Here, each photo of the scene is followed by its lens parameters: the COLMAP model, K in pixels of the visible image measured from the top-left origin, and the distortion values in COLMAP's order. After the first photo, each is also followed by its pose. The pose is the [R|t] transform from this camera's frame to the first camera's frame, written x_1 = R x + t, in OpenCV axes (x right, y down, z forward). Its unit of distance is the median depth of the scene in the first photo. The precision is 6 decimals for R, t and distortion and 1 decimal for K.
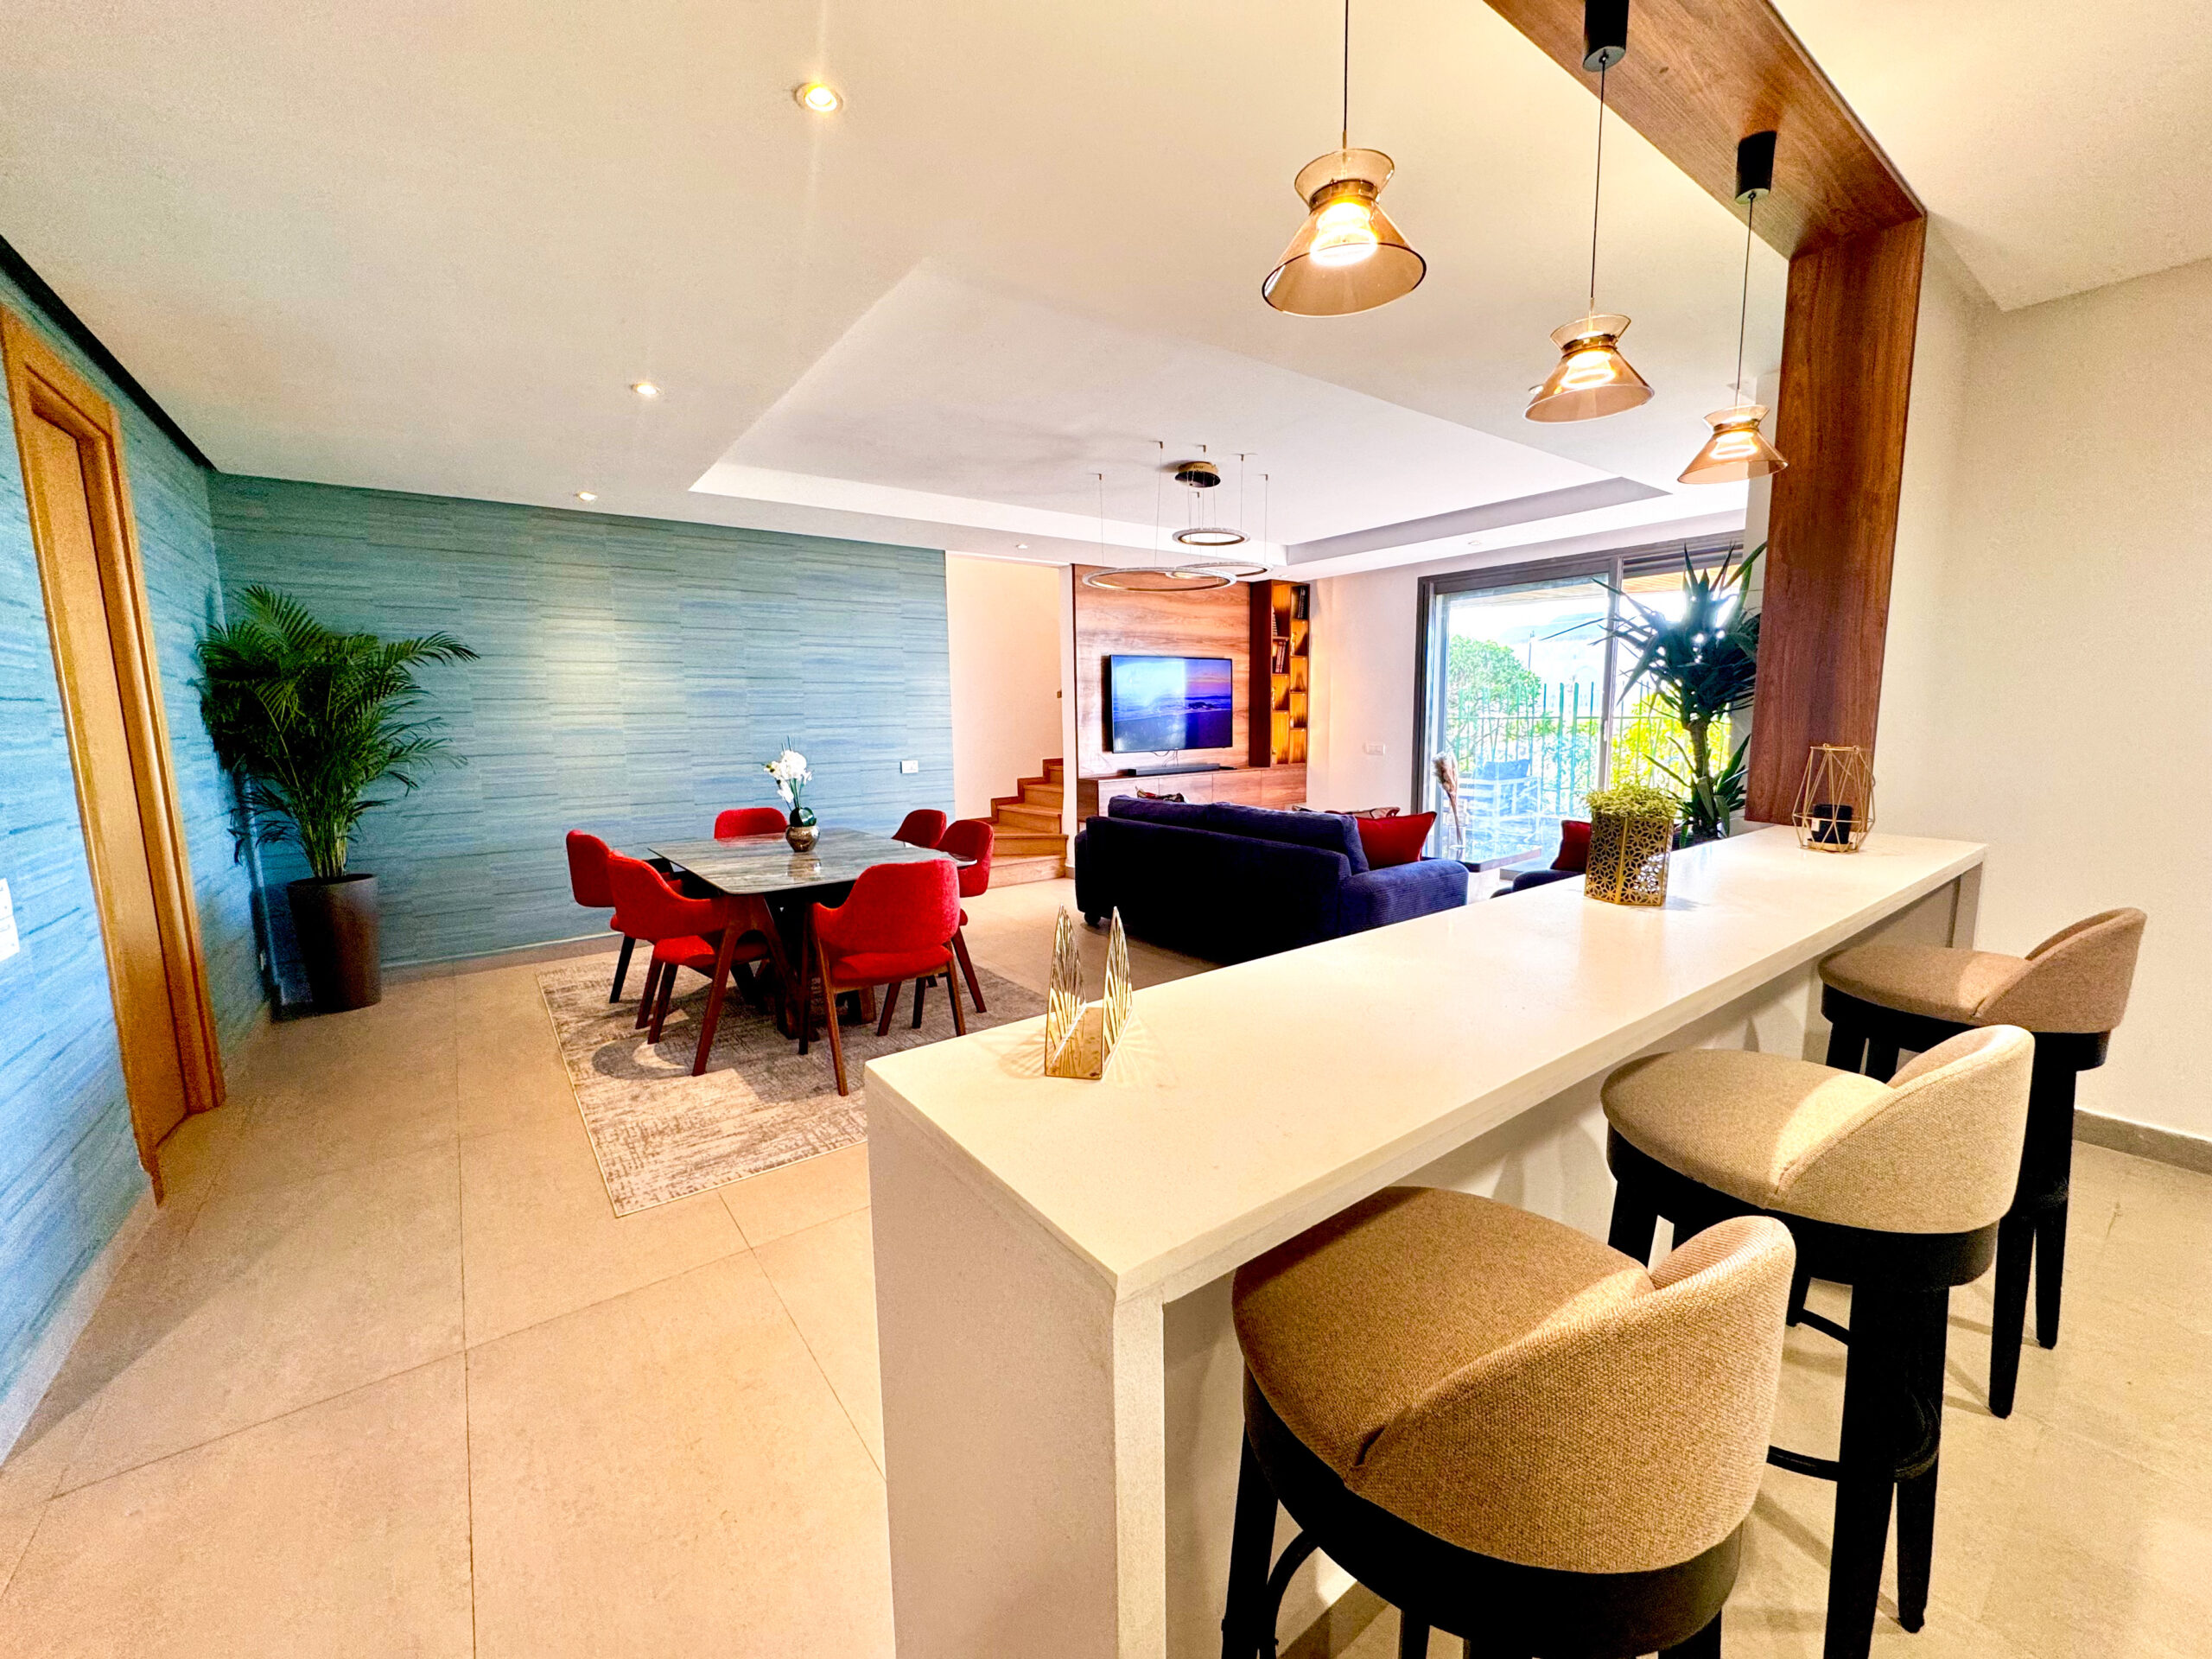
lens RADIAL K [[875.9, 0, 1132.5], [0, 875.9, 825.8], [0, 0, 1]] dist [-0.000843, -0.000036]
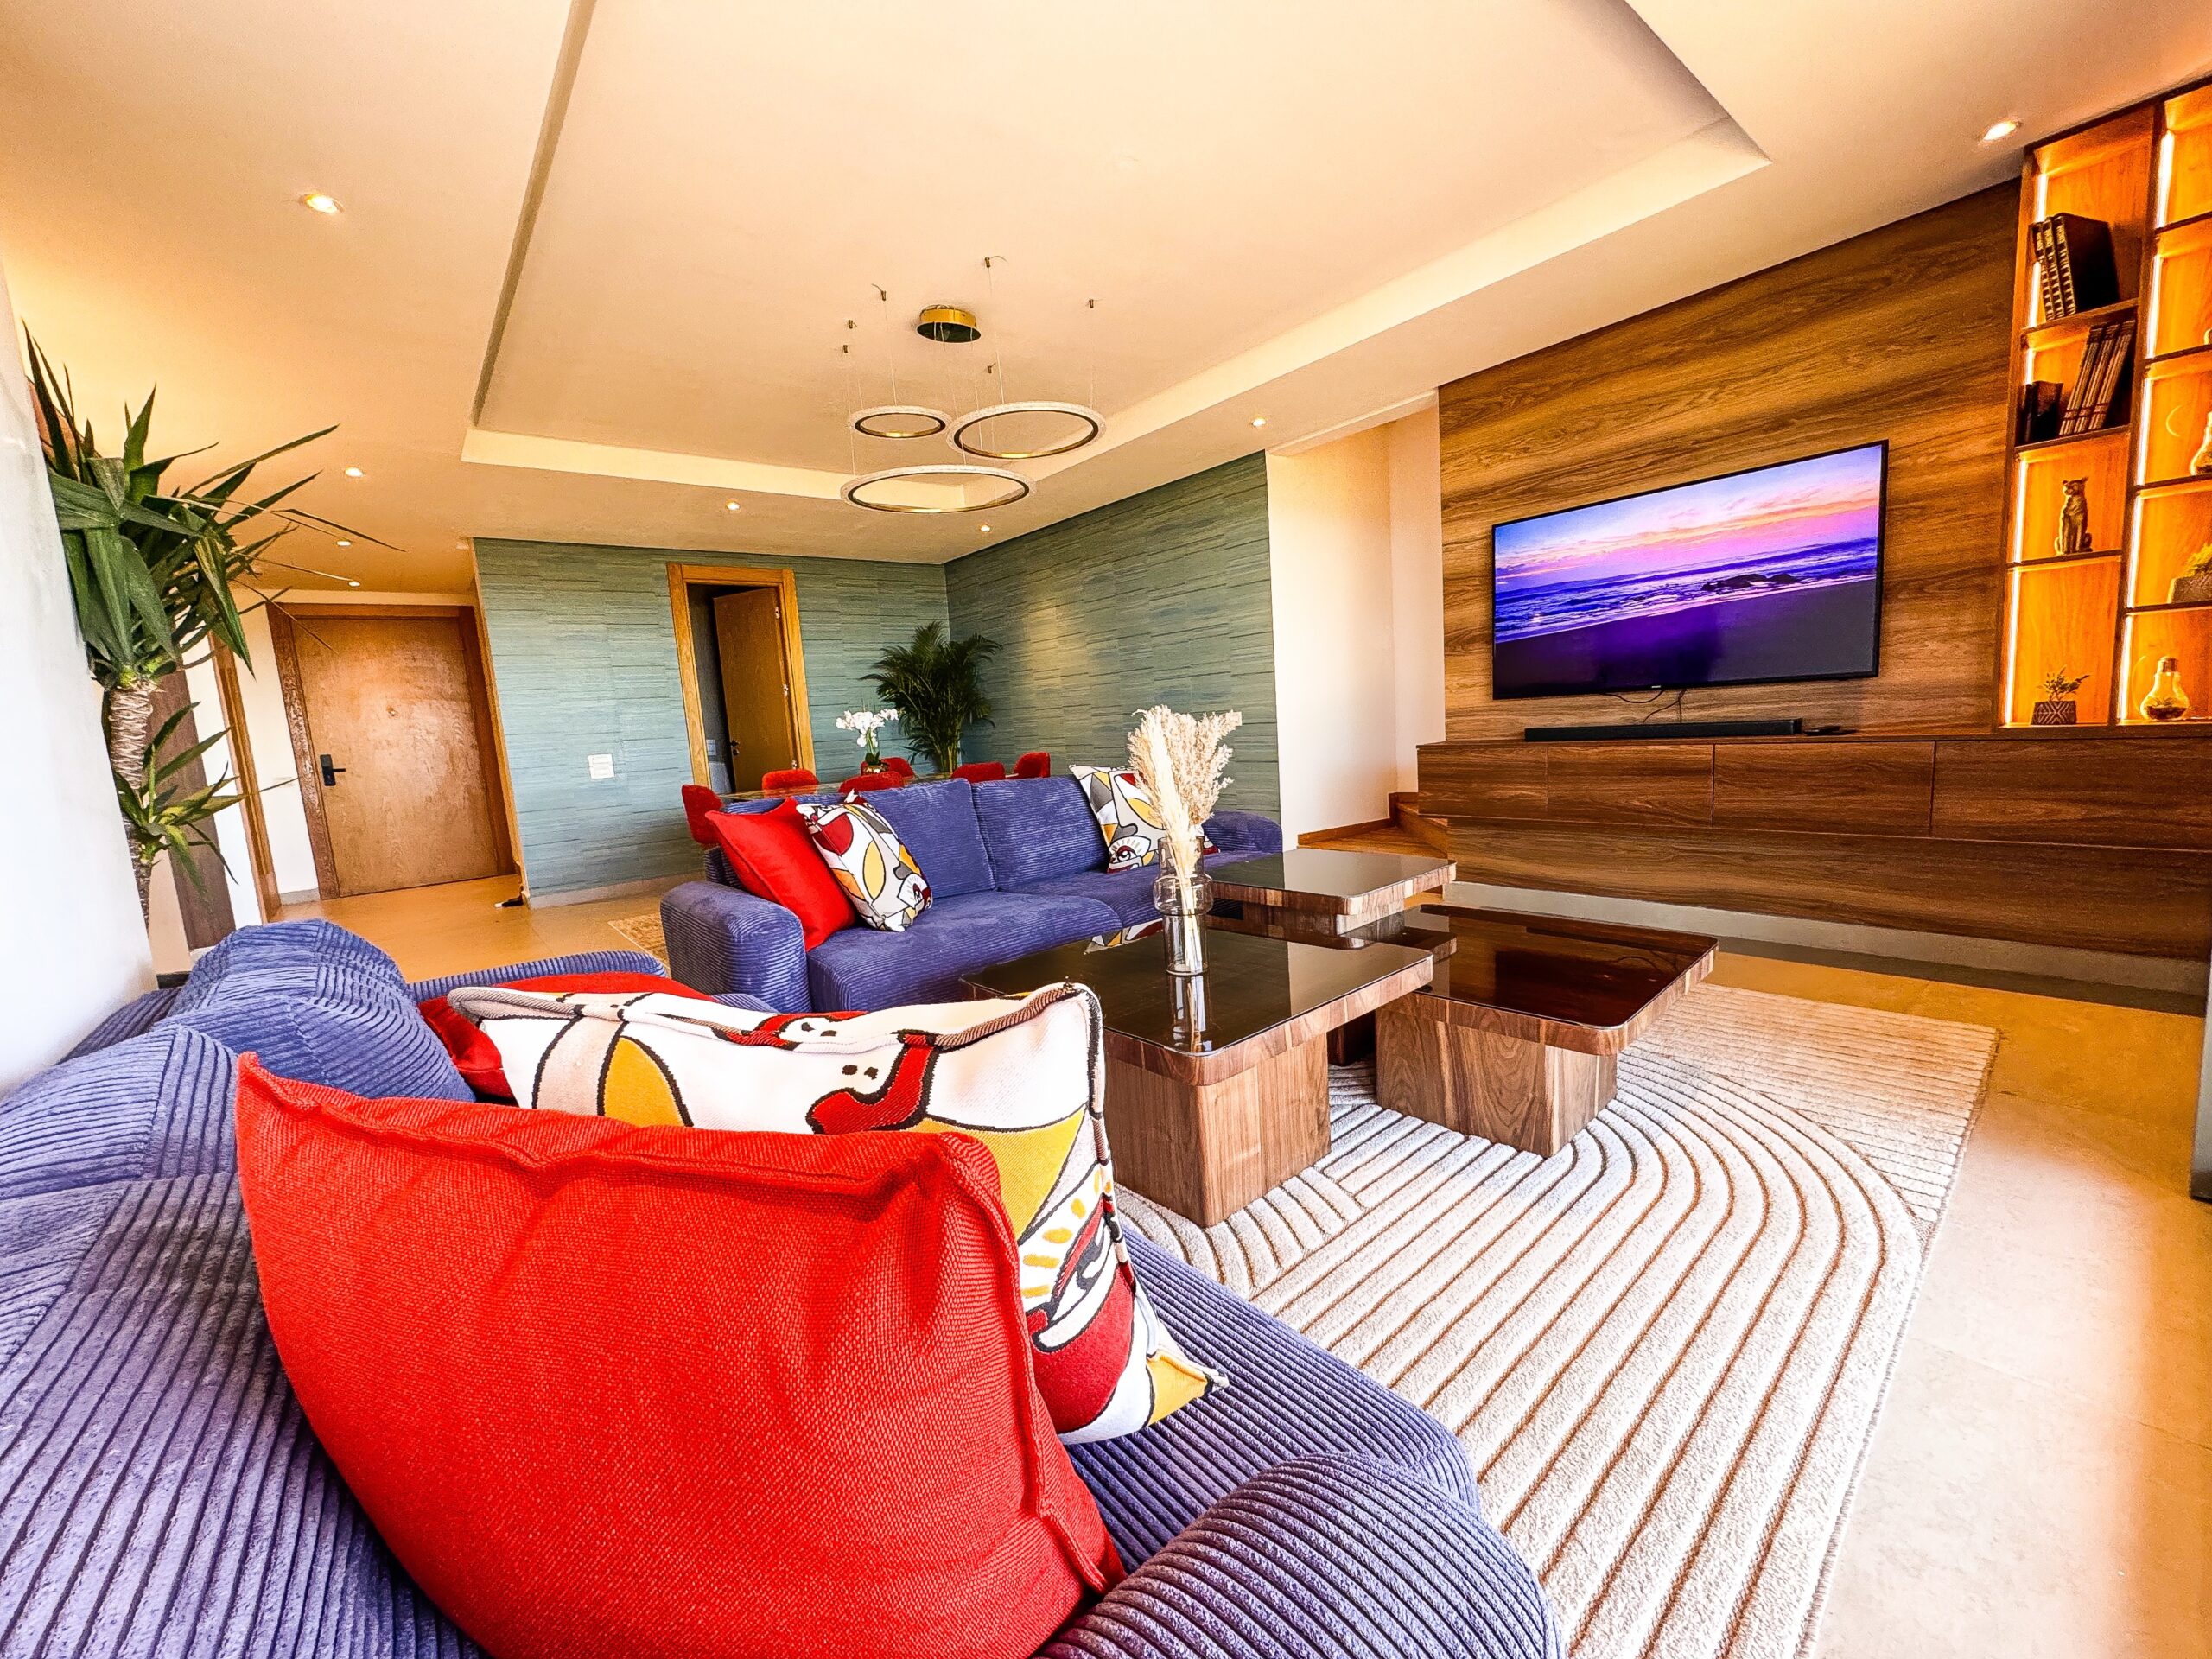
lens RADIAL K [[881.5, 0, 1106.0], [0, 881.5, 829.5], [0, 0, 1]] dist [-0.002345, -0.000060]
pose [[0.023760, 0.141902, -0.989595, 0.638067], [-0.062324, 0.988160, 0.140200, -0.073479], [0.997773, 0.058344, 0.032323, 0.847021]]
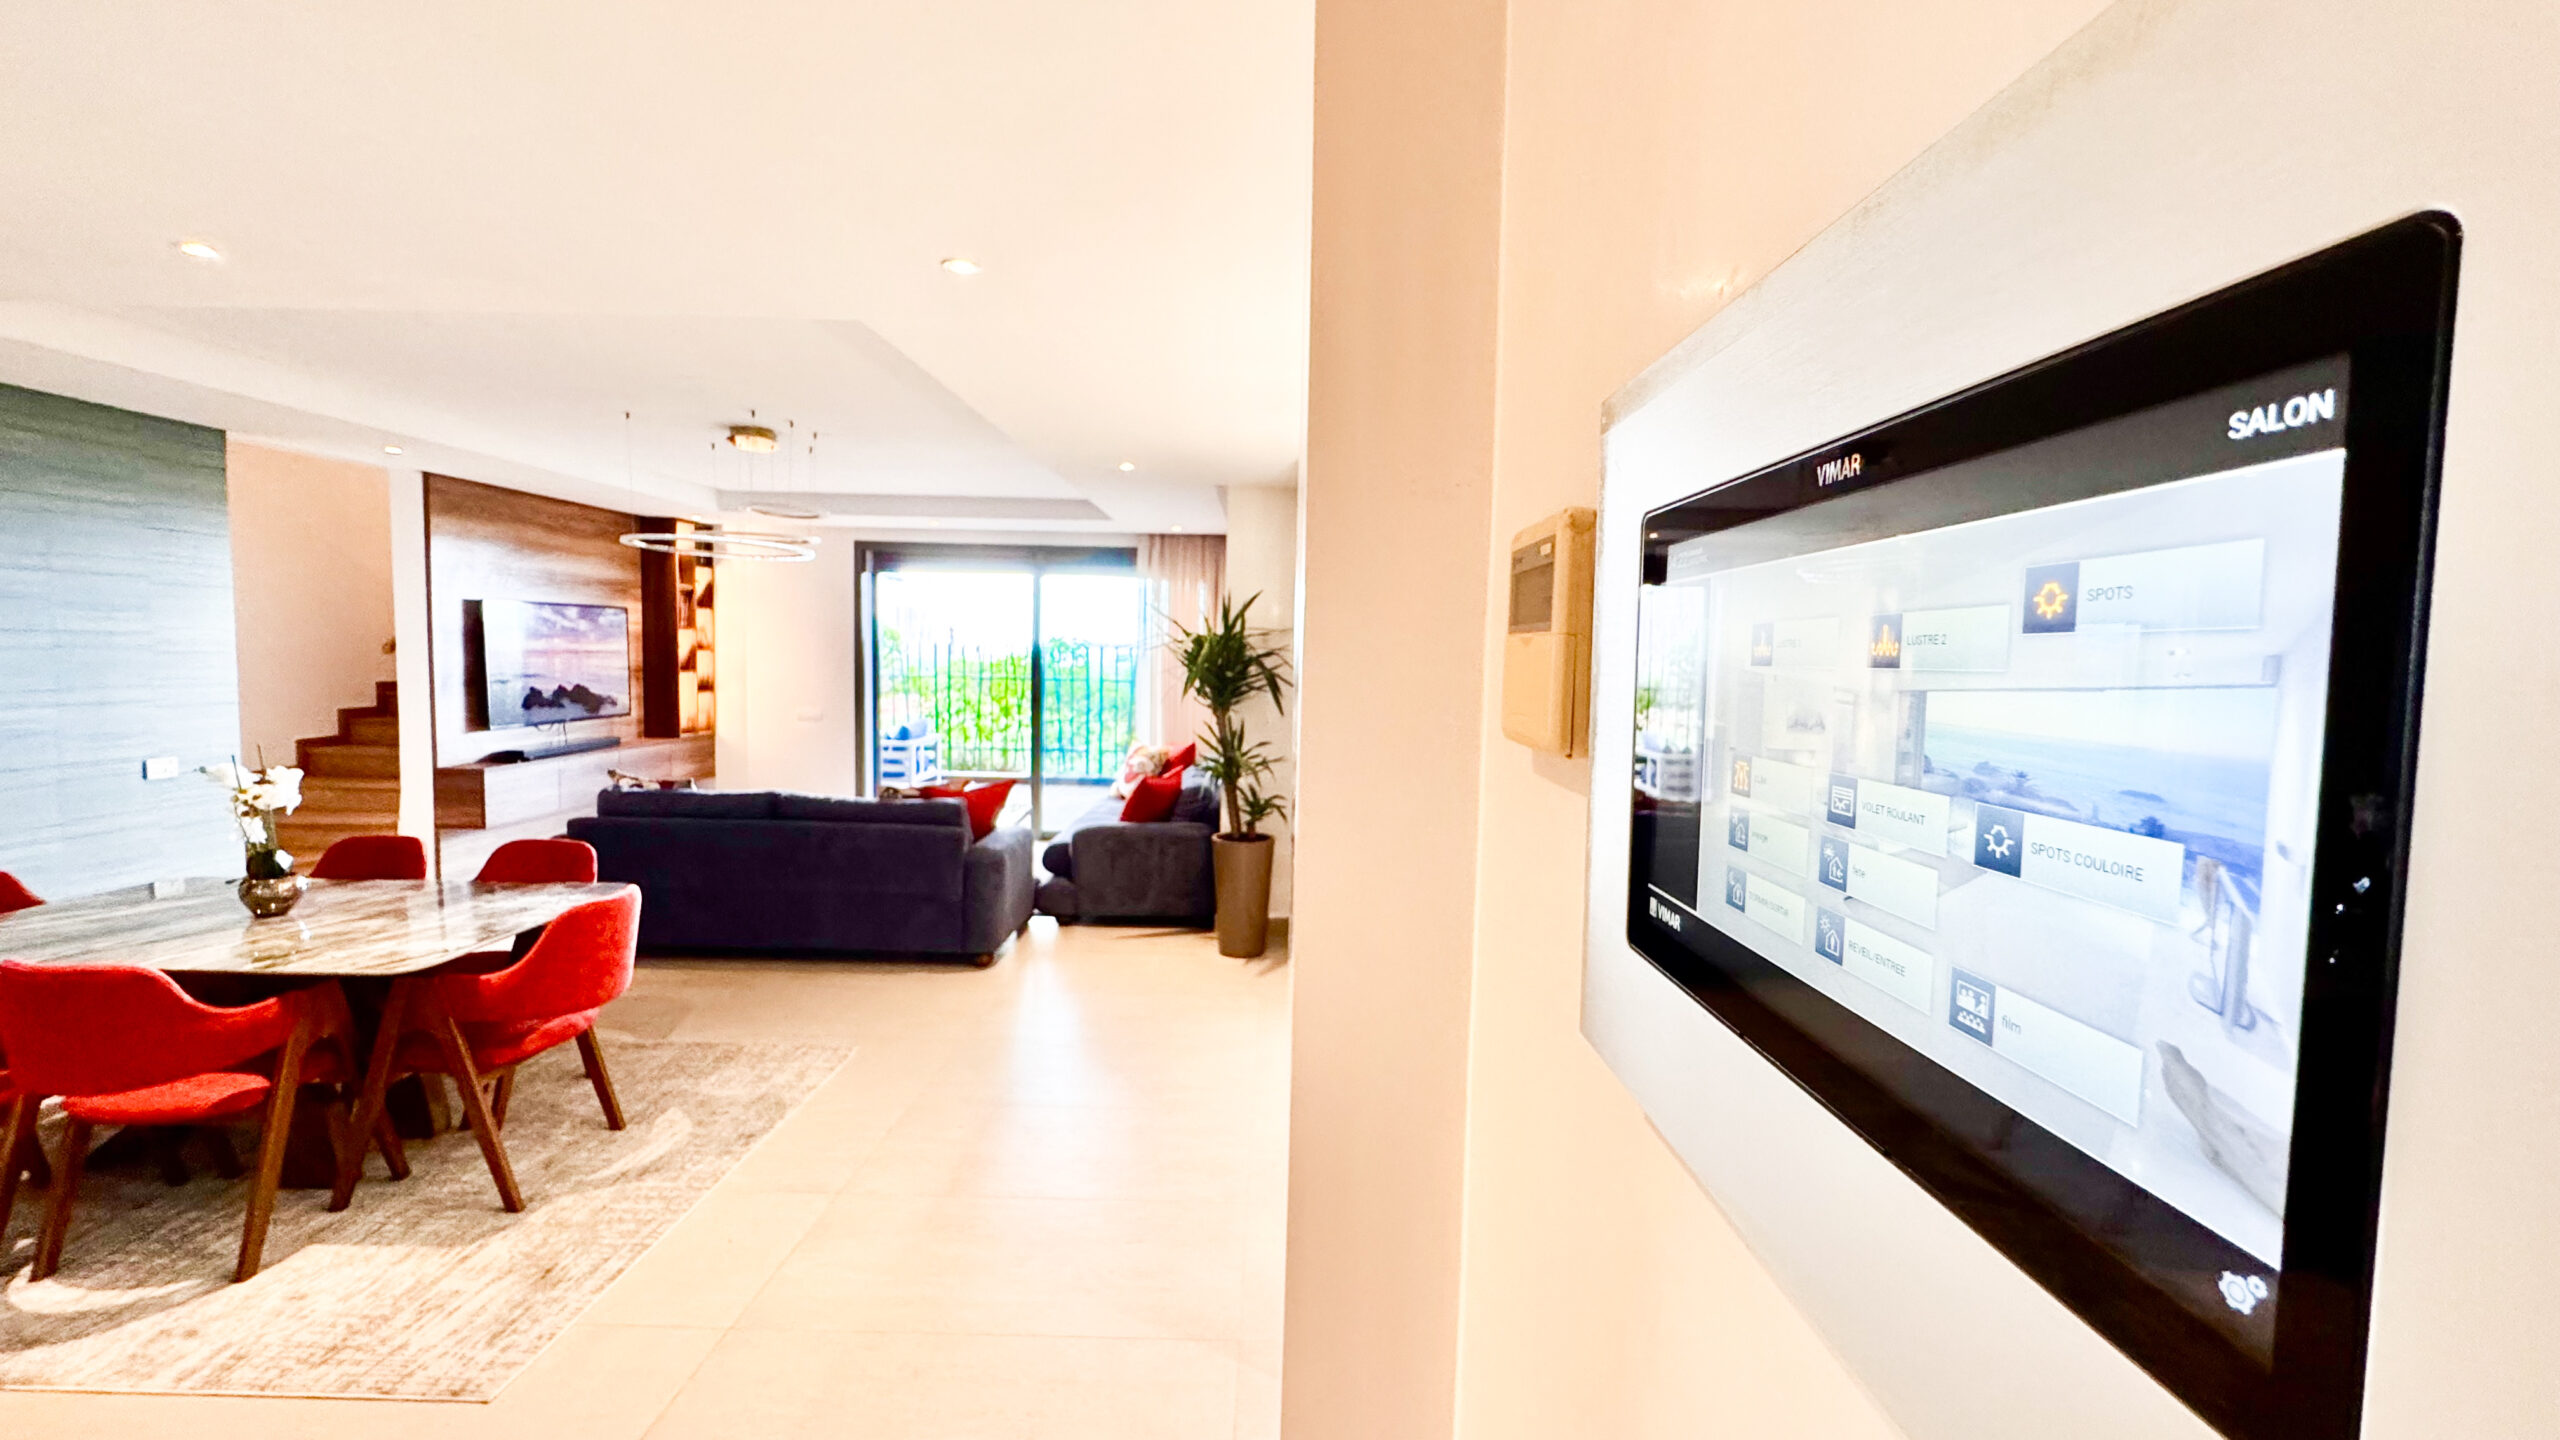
lens RADIAL K [[1023.0, 0, 1280.0], [0, 1023.0, 720.0], [0, 0, 1]] dist [-0.000652, -0.000063]
pose [[0.601665, -0.024865, 0.798362, -0.350795], [0.068002, 0.997481, -0.020182, -0.033560], [-0.795849, 0.066433, 0.601840, -0.052467]]
